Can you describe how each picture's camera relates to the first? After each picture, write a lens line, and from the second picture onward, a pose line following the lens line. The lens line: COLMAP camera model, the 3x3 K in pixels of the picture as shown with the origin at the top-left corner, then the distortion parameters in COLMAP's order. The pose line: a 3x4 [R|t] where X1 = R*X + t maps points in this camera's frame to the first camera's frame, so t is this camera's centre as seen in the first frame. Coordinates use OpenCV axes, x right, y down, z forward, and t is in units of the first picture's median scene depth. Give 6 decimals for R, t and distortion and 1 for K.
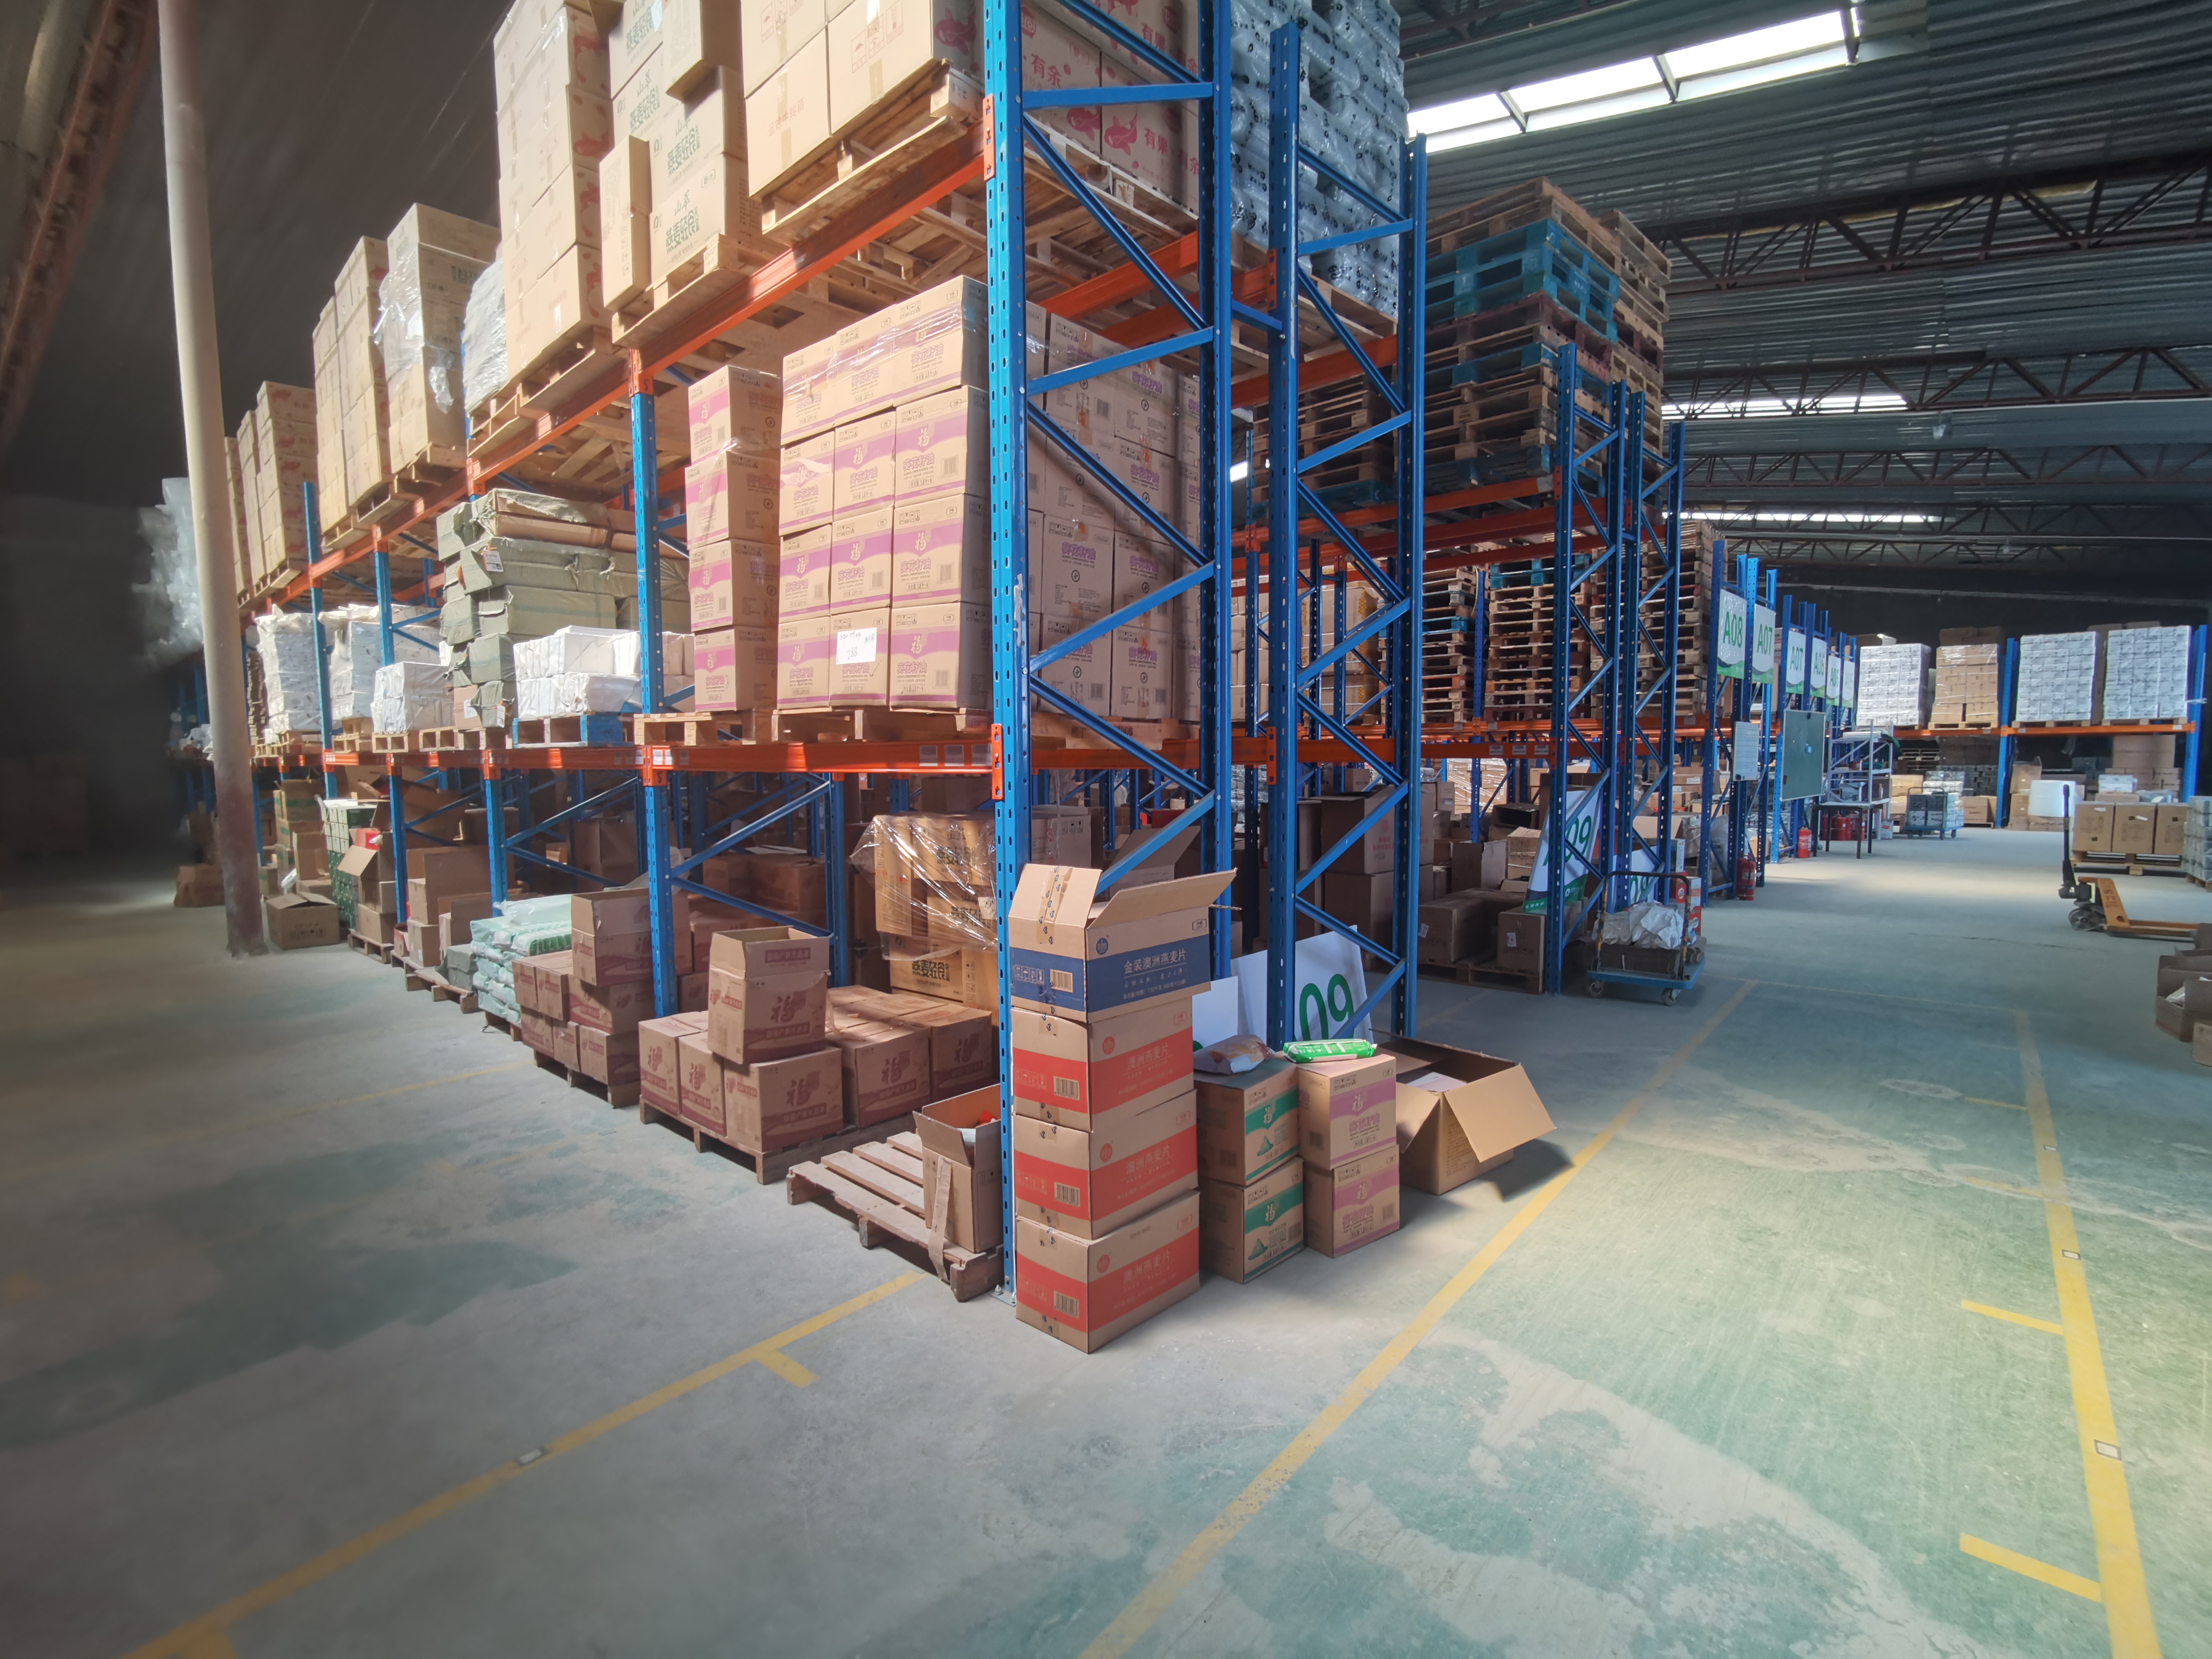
lens RADIAL K [[1066.5, 0, 1097.8], [0, 1066.5, 838.6], [0, 0, 1]] dist [-0.023352, 0.029320]
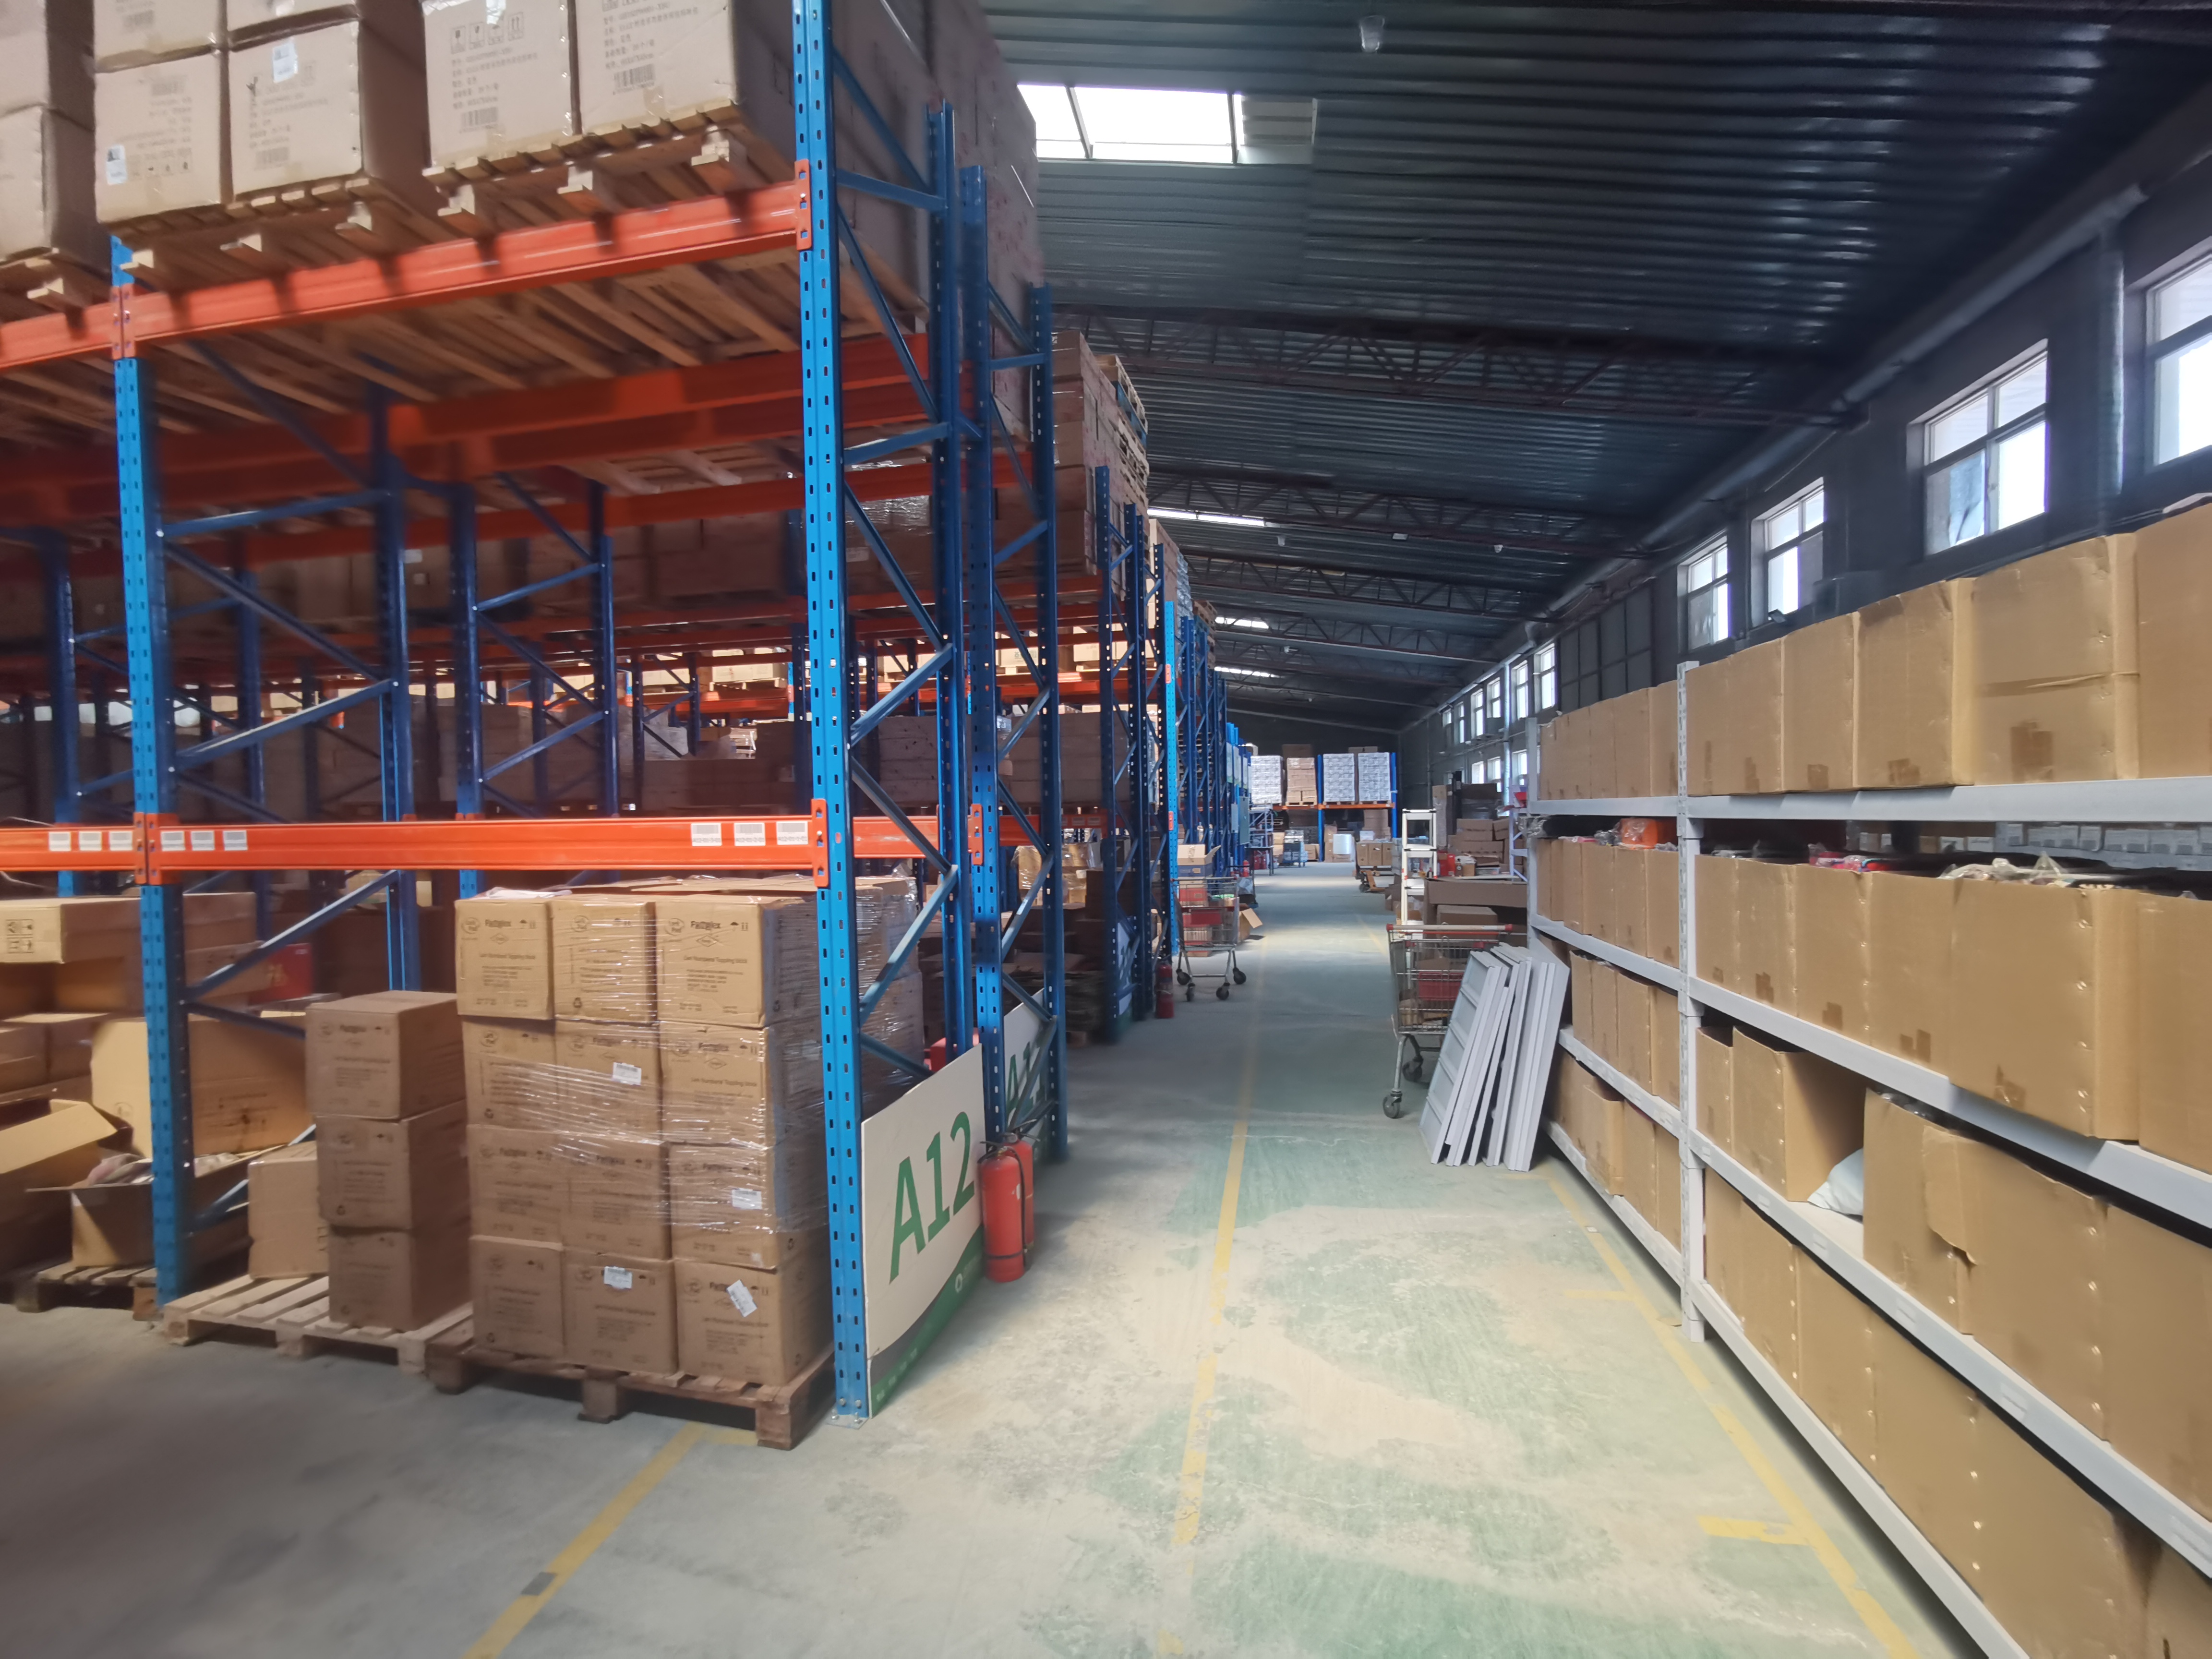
lens RADIAL K [[1066.5, 0, 1097.8], [0, 1066.5, 838.6], [0, 0, 1]] dist [-0.023352, 0.029320]
pose [[0.869923, -0.016833, 0.492900, -0.339389], [0.050335, 0.997229, -0.054782, 0.029665], [-0.490612, 0.072466, 0.868360, -0.348171]]
